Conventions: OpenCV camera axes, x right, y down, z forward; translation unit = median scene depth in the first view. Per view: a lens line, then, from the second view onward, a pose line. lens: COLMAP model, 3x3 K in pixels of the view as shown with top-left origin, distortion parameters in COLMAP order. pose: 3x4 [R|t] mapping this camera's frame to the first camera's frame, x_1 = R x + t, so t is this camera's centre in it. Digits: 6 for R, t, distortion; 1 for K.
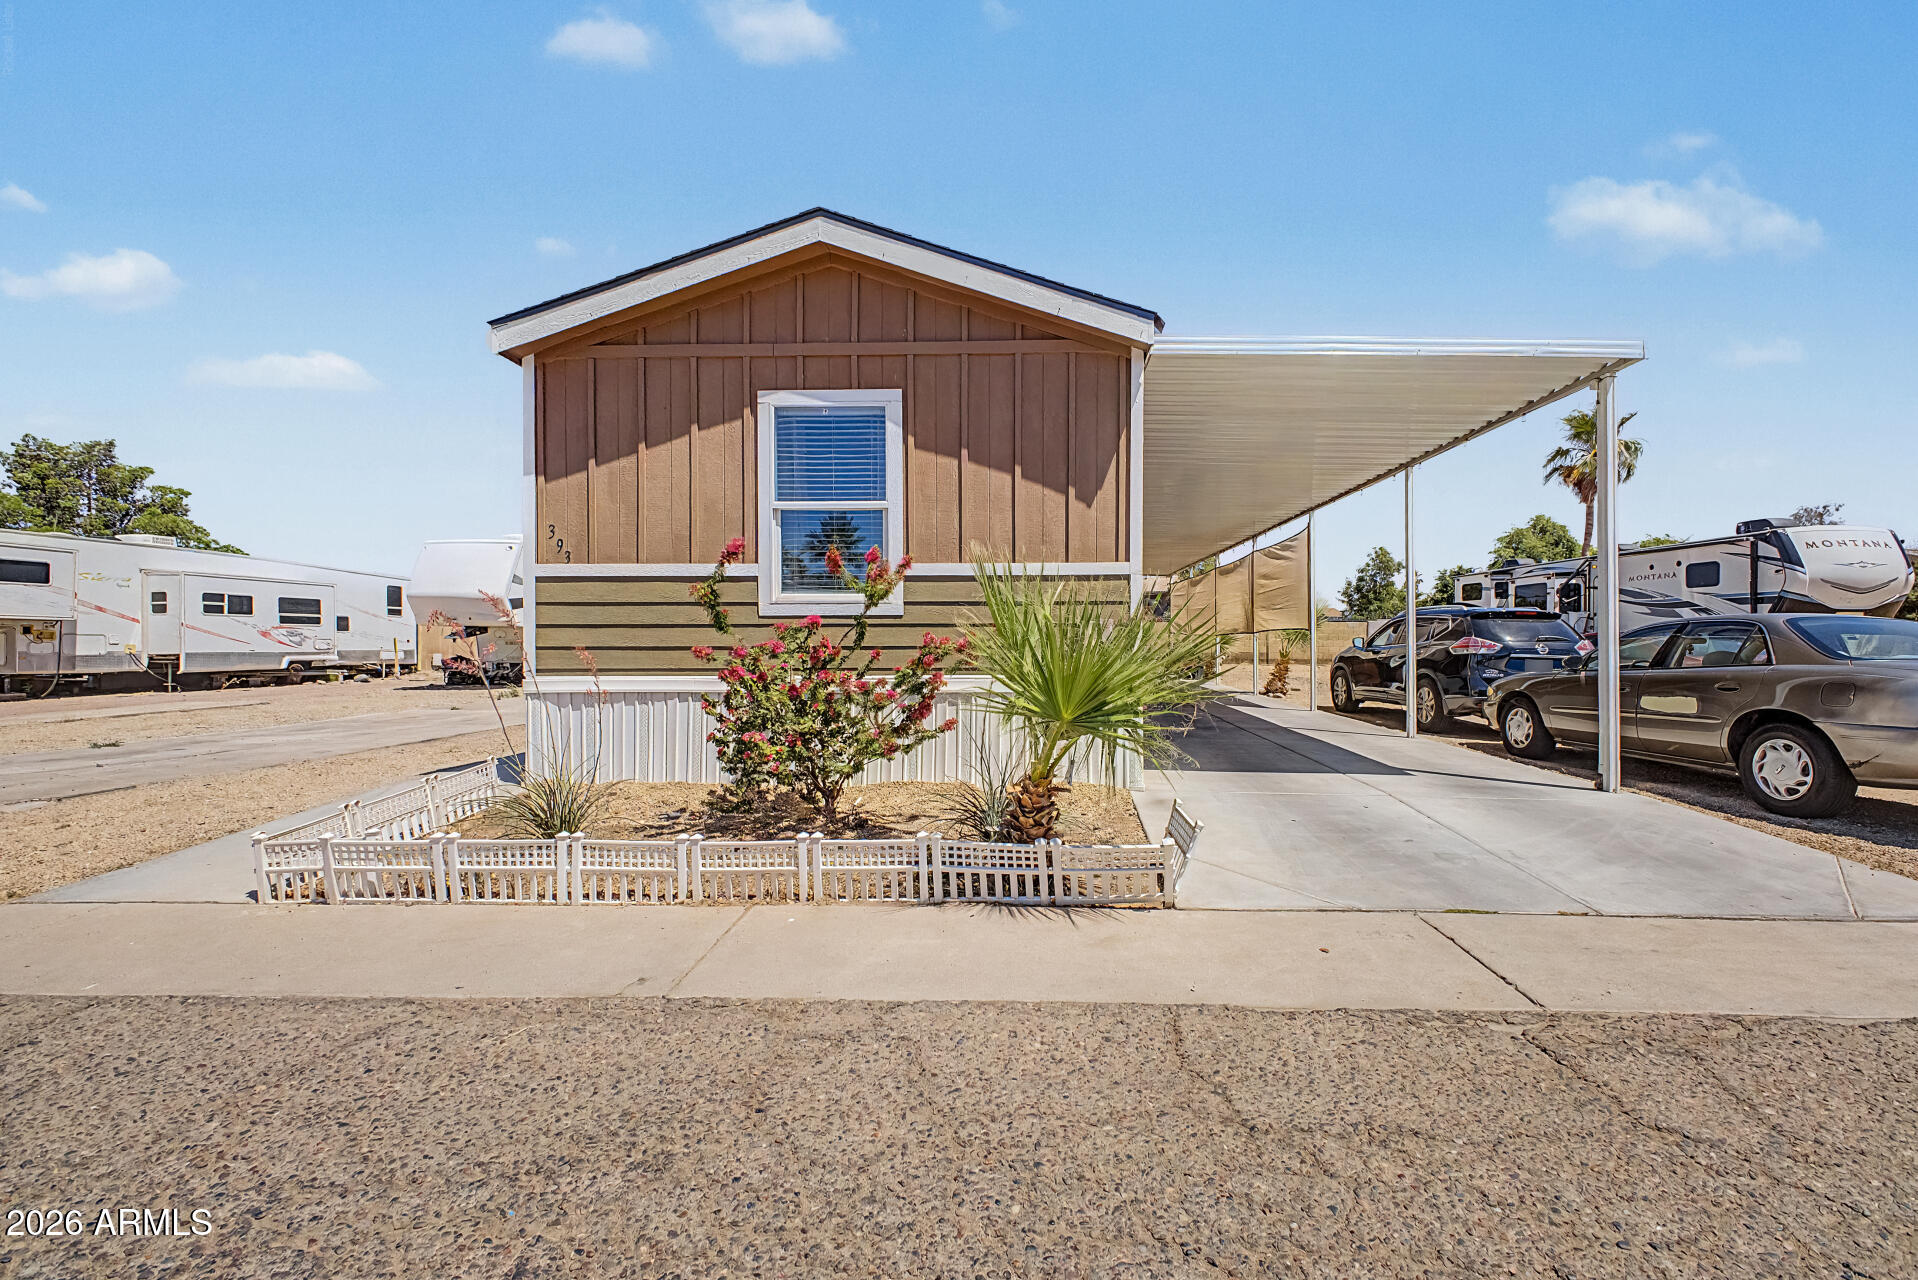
lens RADIAL K [[748.2, 0, 1018.0], [0, 748.2, 638.9], [0, 0, 1]] dist [0.011606, 0.000059]
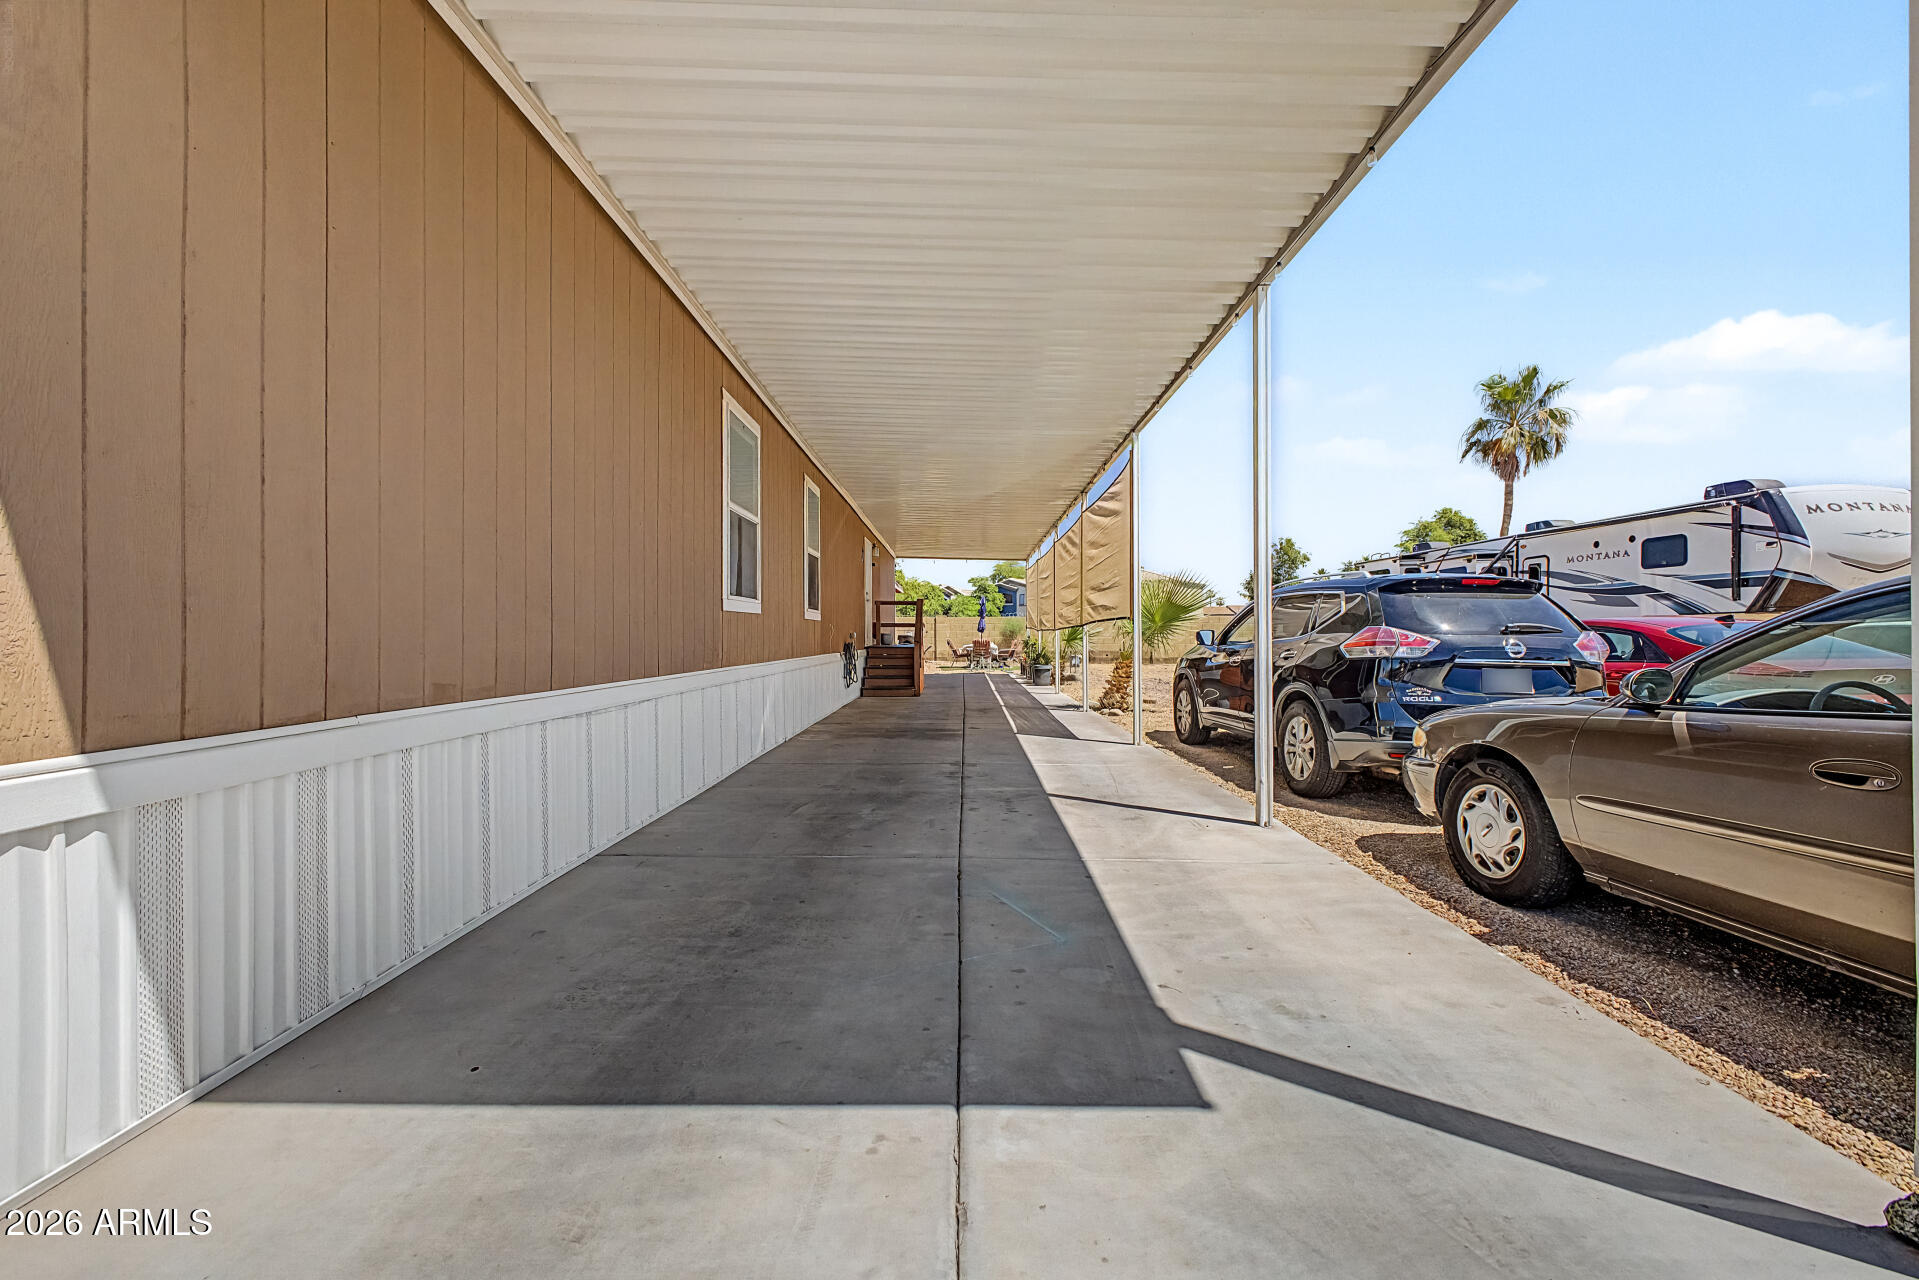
lens RADIAL K [[752.2, 0, 961.6], [0, 752.2, 639.9], [0, 0, 1]] dist [0.028095, -0.007778]
pose [[0.999155, -0.001525, 0.041073, 0.149737], [0.001278, 0.999981, 0.006042, 0.002079], [-0.041081, -0.005984, 0.999138, 0.250285]]
